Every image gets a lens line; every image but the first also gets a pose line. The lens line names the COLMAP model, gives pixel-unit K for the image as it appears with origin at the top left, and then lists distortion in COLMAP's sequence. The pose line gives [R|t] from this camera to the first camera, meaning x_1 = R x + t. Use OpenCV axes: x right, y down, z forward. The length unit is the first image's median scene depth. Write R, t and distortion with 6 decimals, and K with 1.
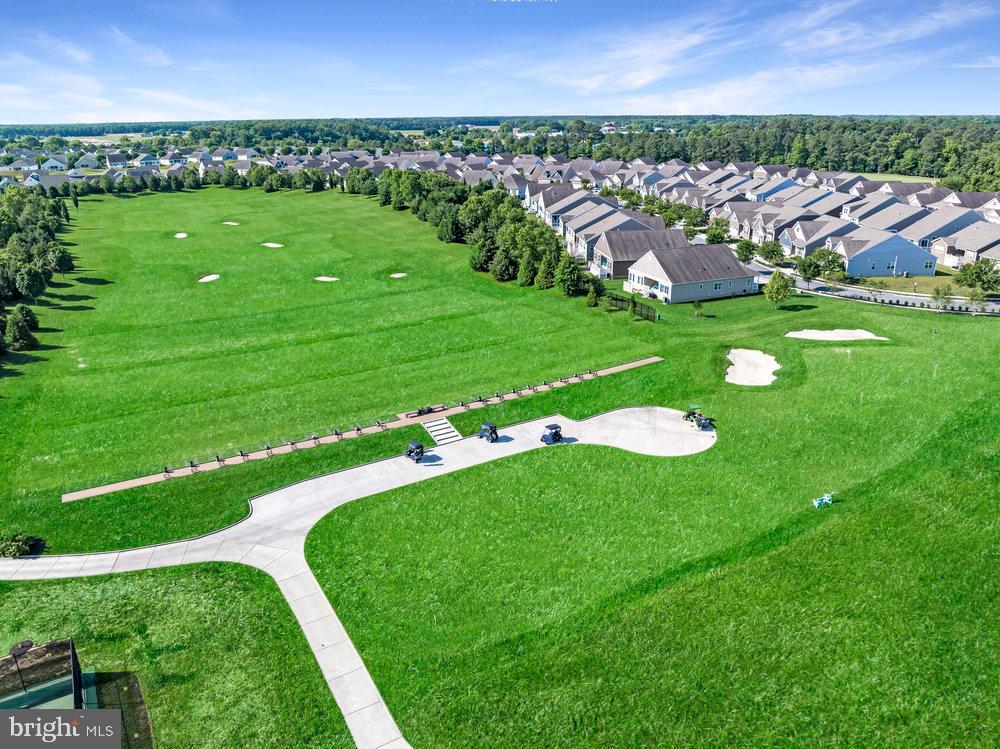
lens RADIAL K [[719.8, 0, 503.2], [0, 719.8, 372.6], [0, 0, 1]] dist [-0.027990, 0.007145]
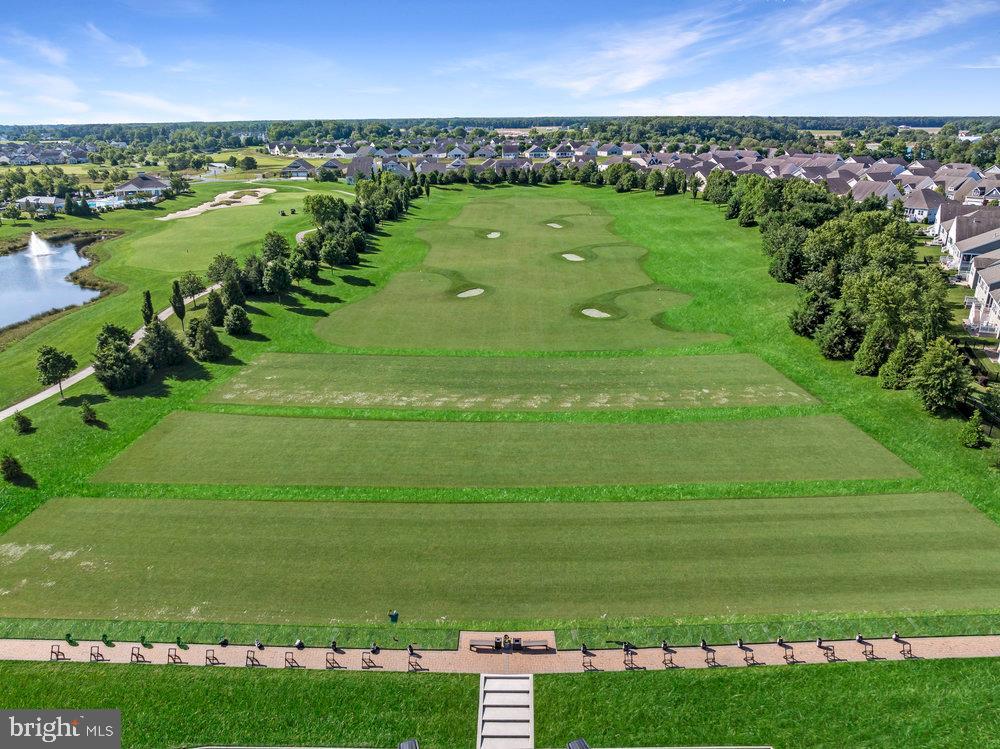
lens RADIAL K [[719.8, 0, 504.4], [0, 719.8, 370.9], [0, 0, 1]] dist [-0.027990, 0.007145]
pose [[0.857567, 0.177200, -0.482886, 0.032935], [-0.176881, 0.983126, 0.046641, -0.051471], [0.483002, 0.045416, 0.874440, 0.160877]]
